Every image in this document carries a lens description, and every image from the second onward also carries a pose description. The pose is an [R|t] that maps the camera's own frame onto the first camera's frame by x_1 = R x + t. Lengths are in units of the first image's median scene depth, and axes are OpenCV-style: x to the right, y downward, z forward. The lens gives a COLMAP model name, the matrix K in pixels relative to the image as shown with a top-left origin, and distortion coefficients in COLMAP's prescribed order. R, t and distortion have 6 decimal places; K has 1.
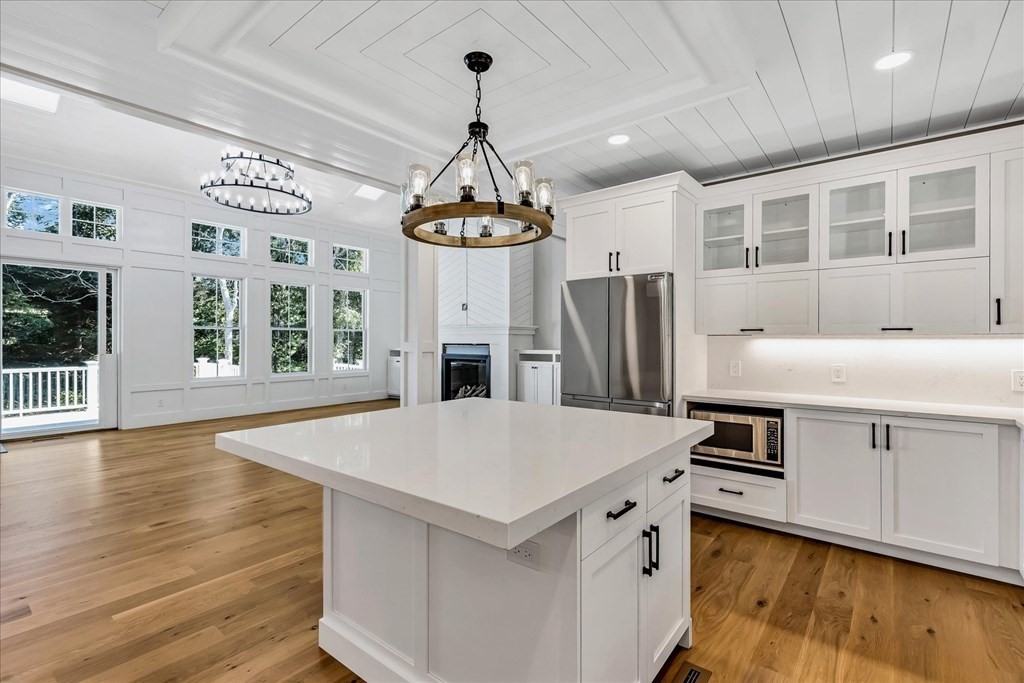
lens RADIAL K [[467.4, 0, 512.0], [0, 467.4, 341.5], [0, 0, 1]] dist [-0.000166, -0.000339]
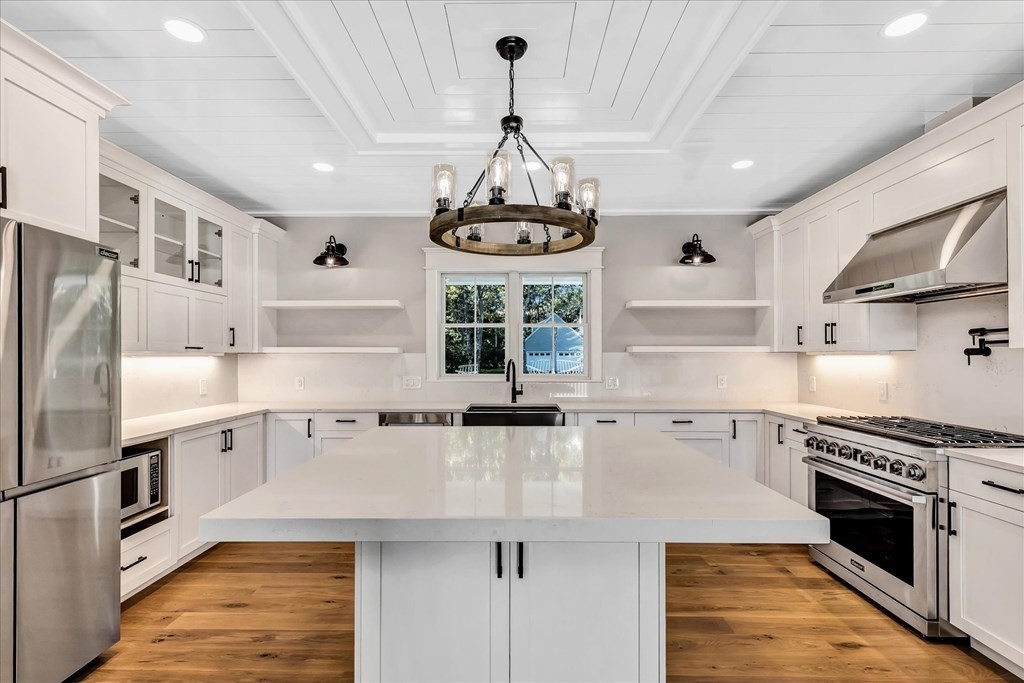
lens RADIAL K [[491.2, 0, 495.1], [0, 491.2, 352.5], [0, 0, 1]] dist [-0.001993, -0.000335]
pose [[-0.614800, 0.004473, 0.788670, -0.530867], [0.004462, 0.999988, -0.002193, -0.009296], [-0.788670, 0.002171, -0.614813, 1.097876]]
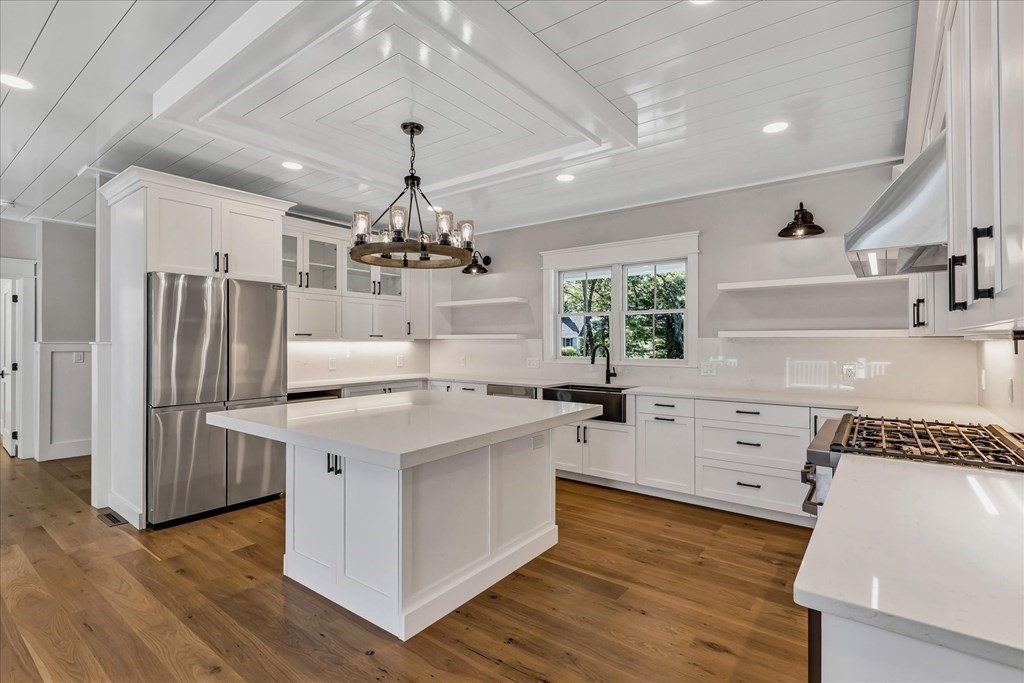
lens RADIAL K [[467.4, 0, 512.0], [0, 467.4, 341.5], [0, 0, 1]] dist [-0.000166, -0.000339]
pose [[-0.041354, -0.001313, 0.999144, -0.938540], [0.004824, 0.999987, 0.001514, -0.005335], [-0.999133, 0.004882, -0.041347, 0.524894]]
